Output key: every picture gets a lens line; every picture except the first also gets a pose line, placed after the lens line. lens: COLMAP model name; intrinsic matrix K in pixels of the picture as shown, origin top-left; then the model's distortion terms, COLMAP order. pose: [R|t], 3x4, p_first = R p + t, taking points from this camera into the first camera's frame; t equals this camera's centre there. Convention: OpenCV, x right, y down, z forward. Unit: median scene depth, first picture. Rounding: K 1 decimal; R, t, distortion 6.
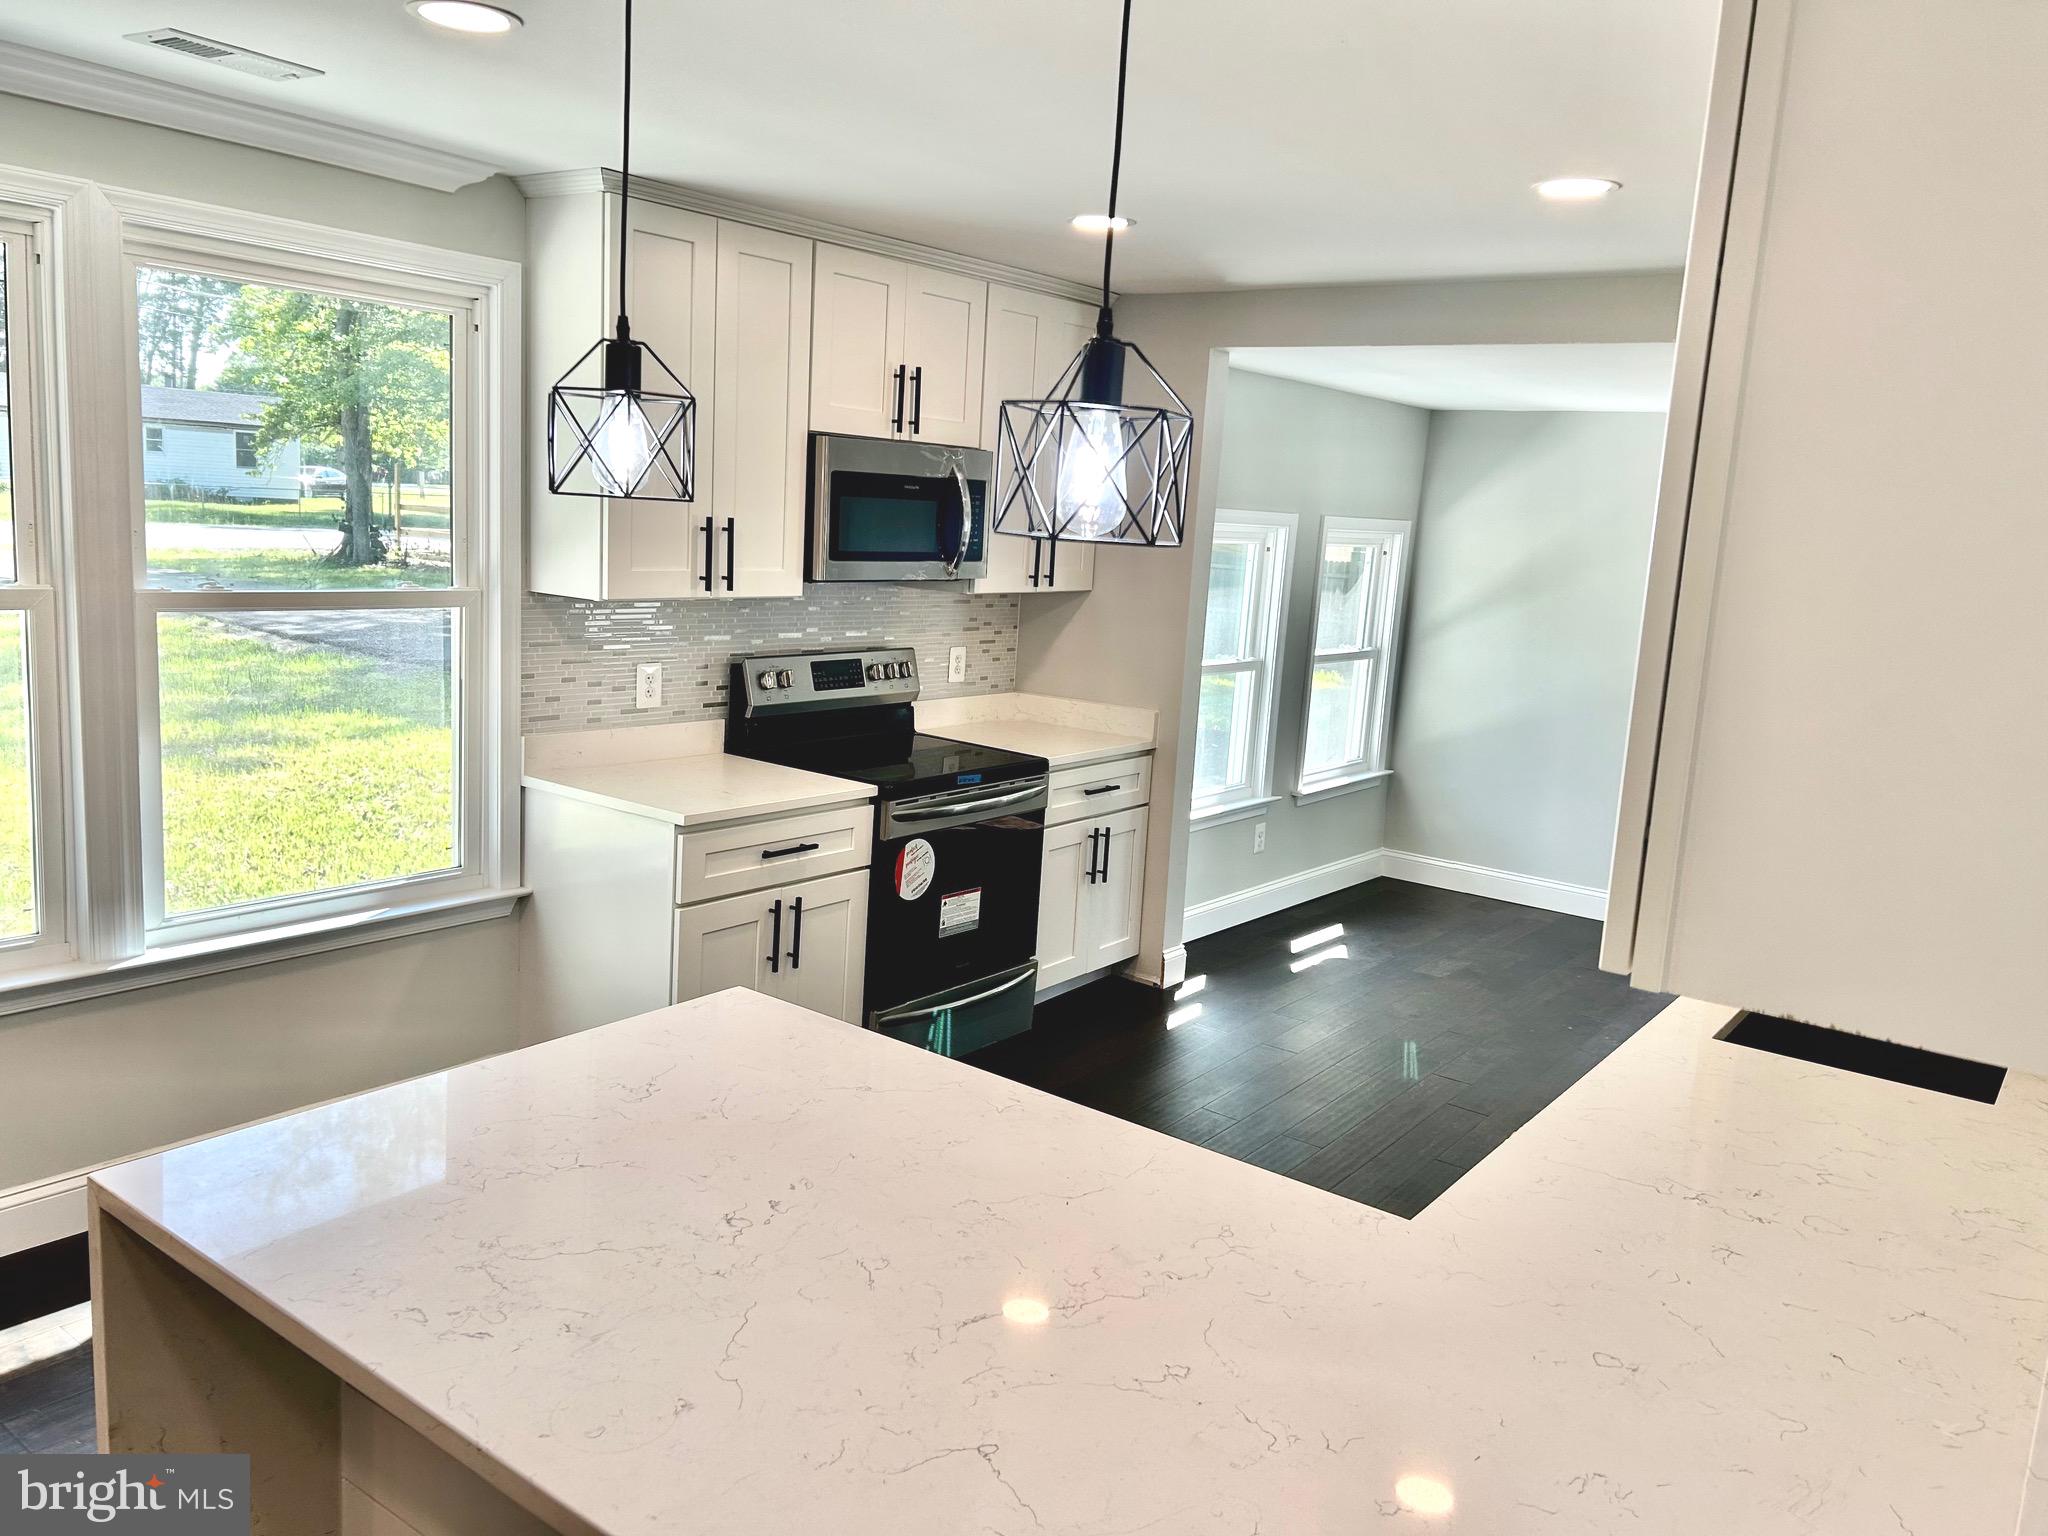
lens RADIAL K [[1541.6, 0, 1014.4], [0, 1541.6, 768.1], [0, 0, 1]] dist [0.060757, -0.065545]
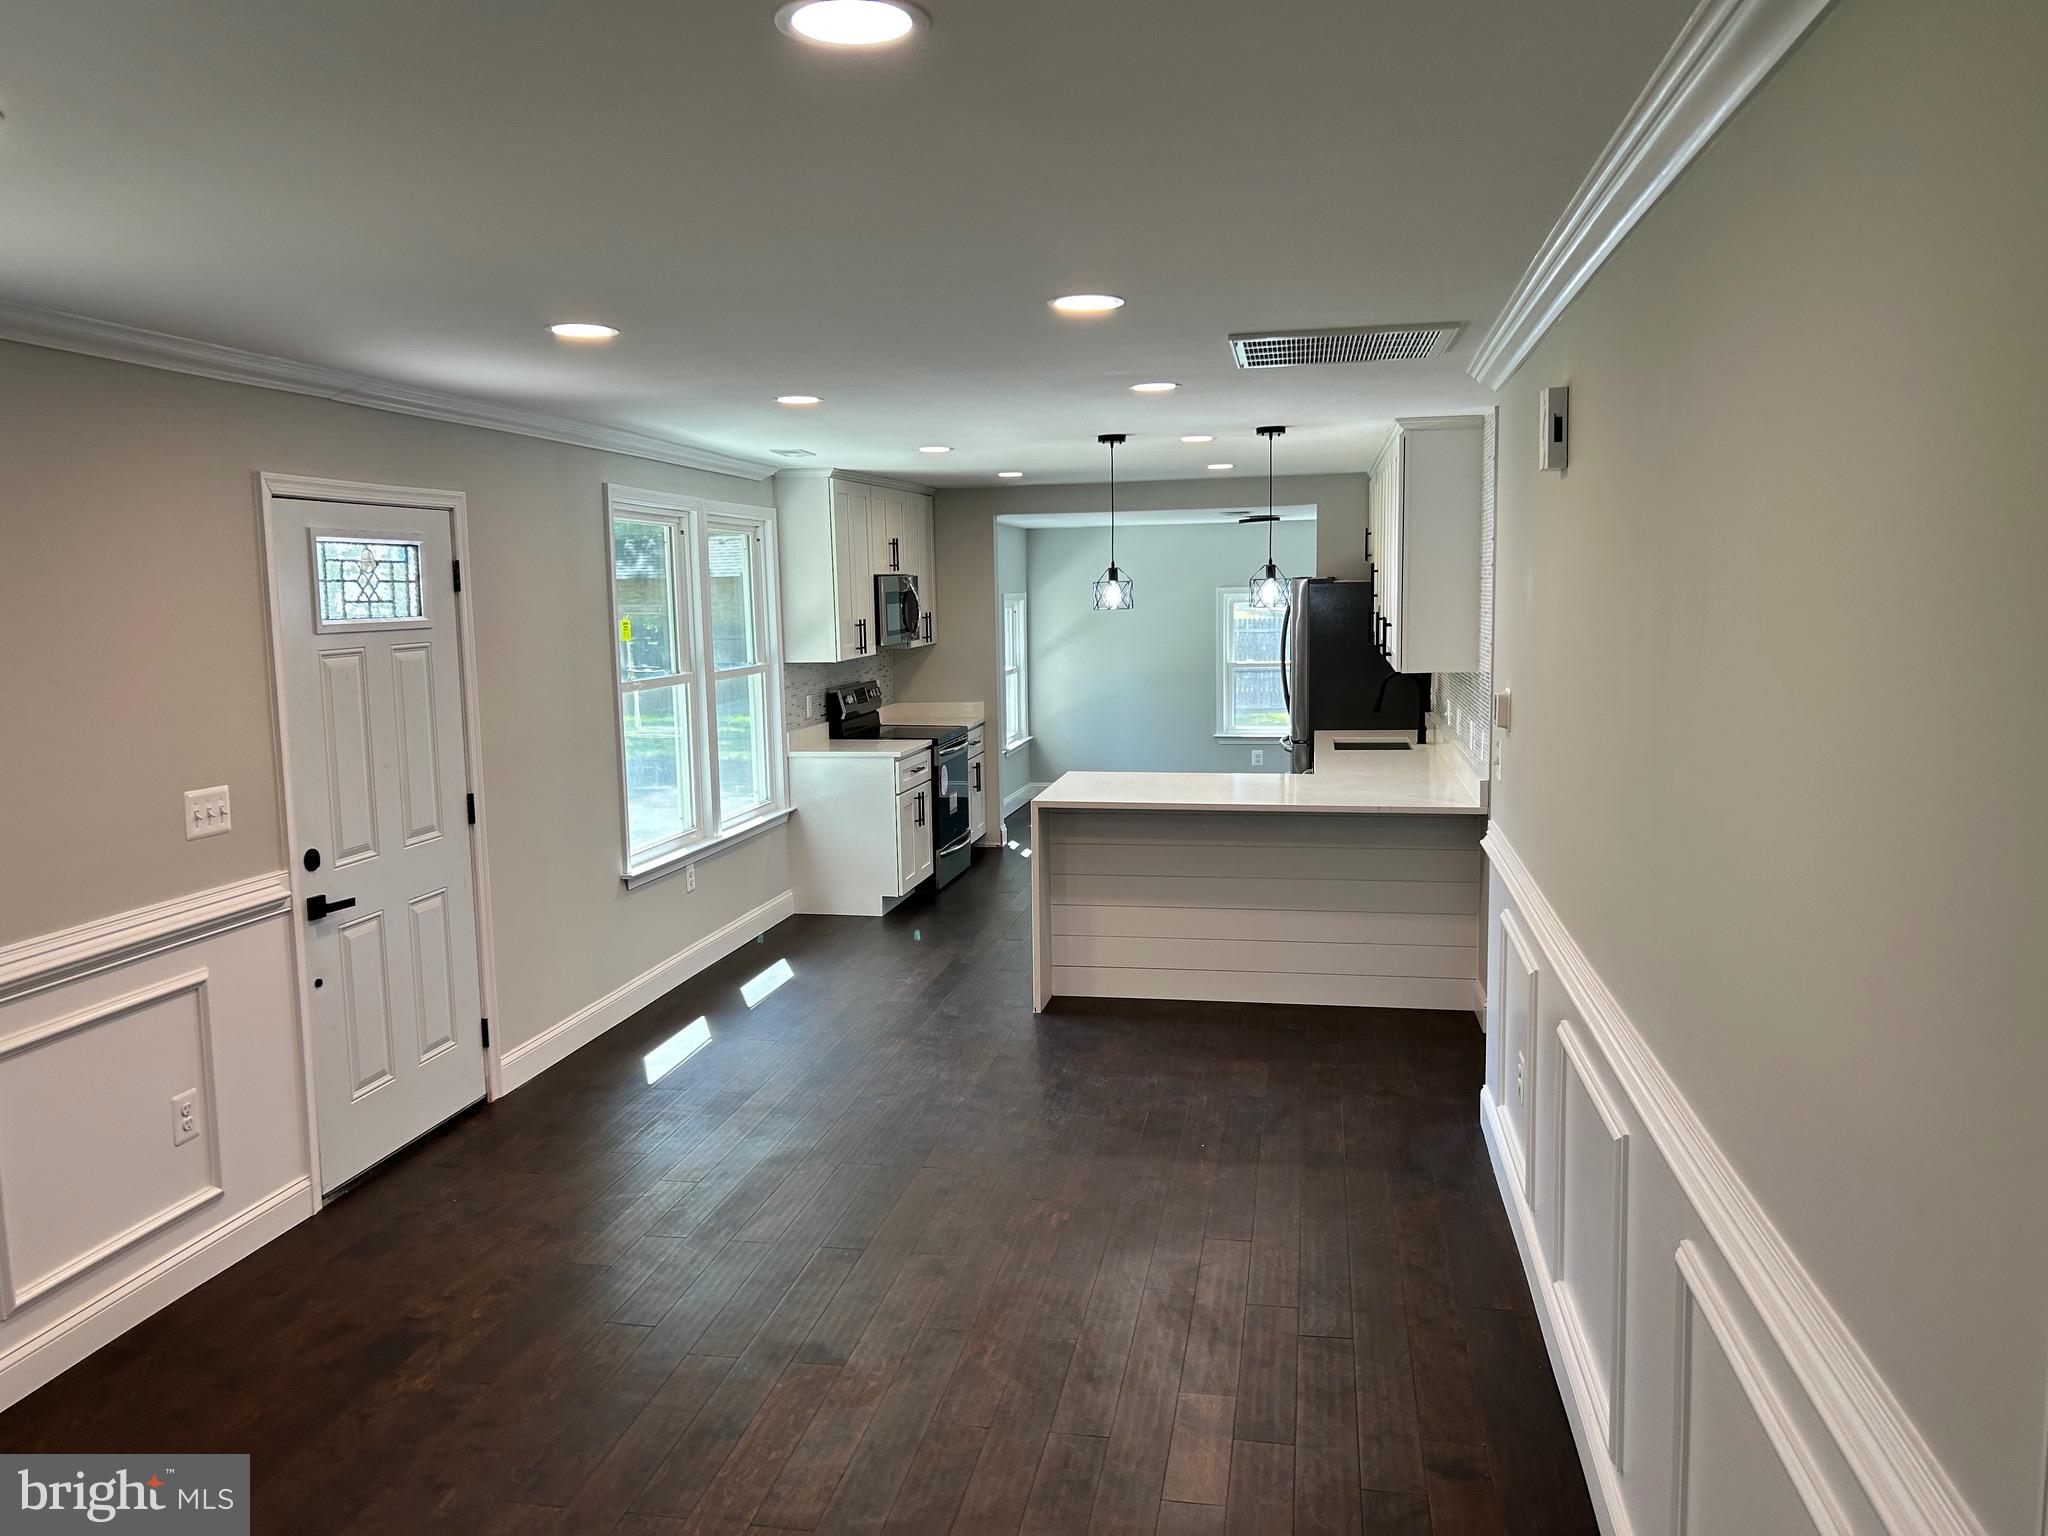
lens RADIAL K [[1541.6, 0, 1017.3], [0, 1541.6, 772.2], [0, 0, 1]] dist [0.060757, -0.065545]
pose [[0.893597, -0.129010, 0.429931, -0.858231], [0.146275, 0.989218, -0.007192, 0.083660], [-0.424367, 0.069315, 0.902833, -0.900929]]
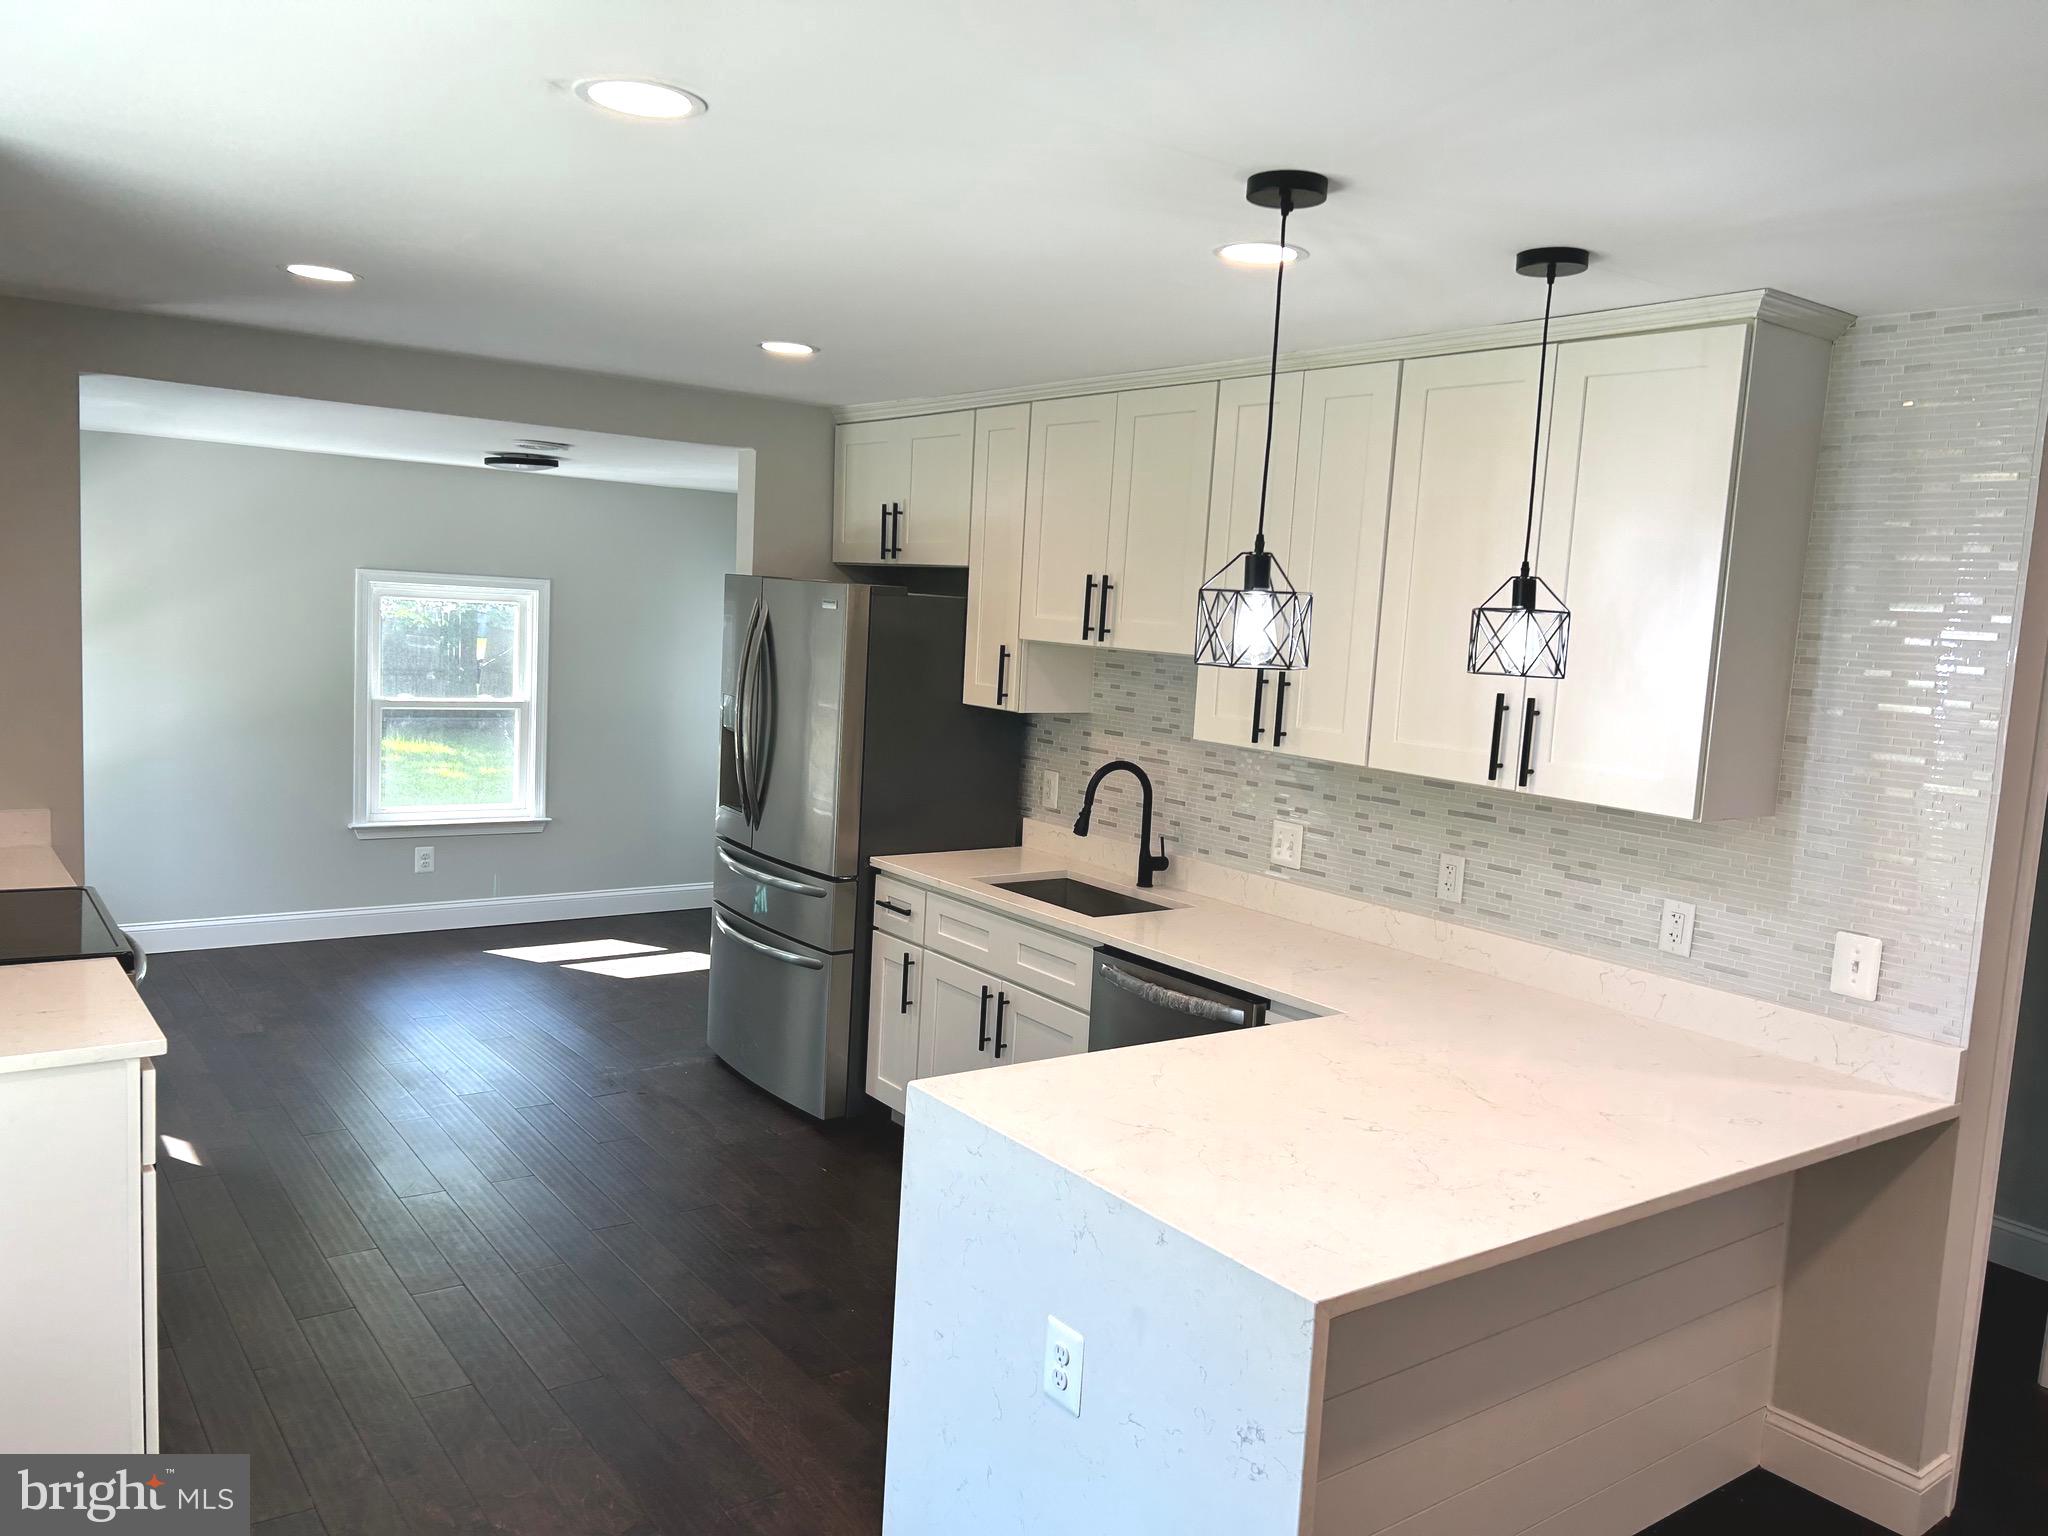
lens RADIAL K [[1541.6, 0, 1019.6], [0, 1541.6, 766.7], [0, 0, 1]] dist [0.060757, -0.065545]
pose [[0.282609, -0.146970, 0.947909, -0.650462], [0.127194, 0.985208, 0.114831, -0.116420], [-0.950765, 0.088116, 0.297122, 0.366589]]
